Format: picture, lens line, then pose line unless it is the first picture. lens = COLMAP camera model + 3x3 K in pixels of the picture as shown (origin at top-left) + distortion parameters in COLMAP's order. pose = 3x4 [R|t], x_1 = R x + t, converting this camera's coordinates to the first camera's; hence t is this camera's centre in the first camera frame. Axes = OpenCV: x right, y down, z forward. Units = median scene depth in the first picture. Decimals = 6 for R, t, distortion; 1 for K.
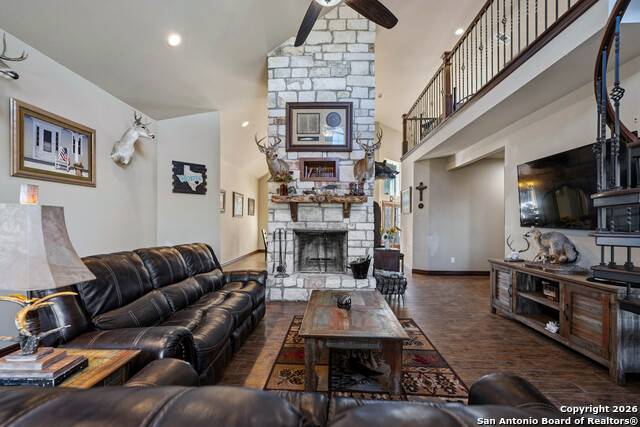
lens RADIAL K [[269.6, 0, 318.9], [0, 269.6, 215.1], [0, 0, 1]] dist [0.002509, -0.000066]
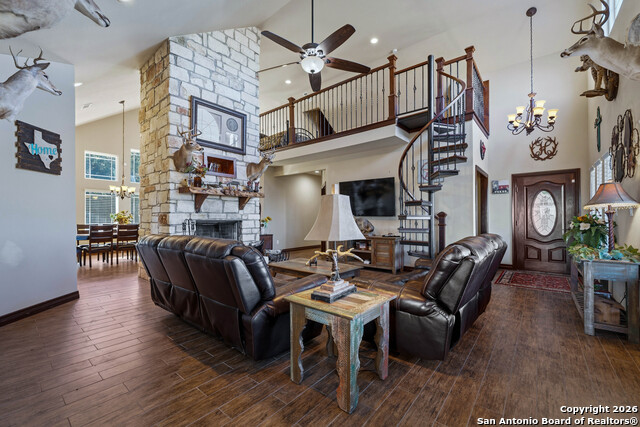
lens RADIAL K [[261.9, 0, 323.2], [0, 261.9, 205.5], [0, 0, 1]] dist [-0.000096, 0.000014]
pose [[0.610532, 0.028145, 0.791491, -0.592389], [-0.016016, 0.999603, -0.023191, 0.012508], [-0.791830, 0.001483, 0.610740, 0.003455]]
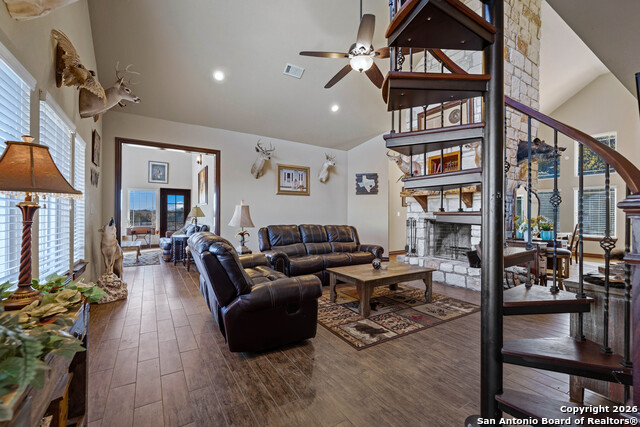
lens RADIAL K [[269.6, 0, 318.9], [0, 269.6, 215.1], [0, 0, 1]] dist [0.002509, -0.000066]
pose [[0.555602, -0.006474, -0.831423, 0.628719], [0.017720, 0.999835, 0.004056, 0.023947], [0.831260, -0.016986, 0.555625, -0.038197]]
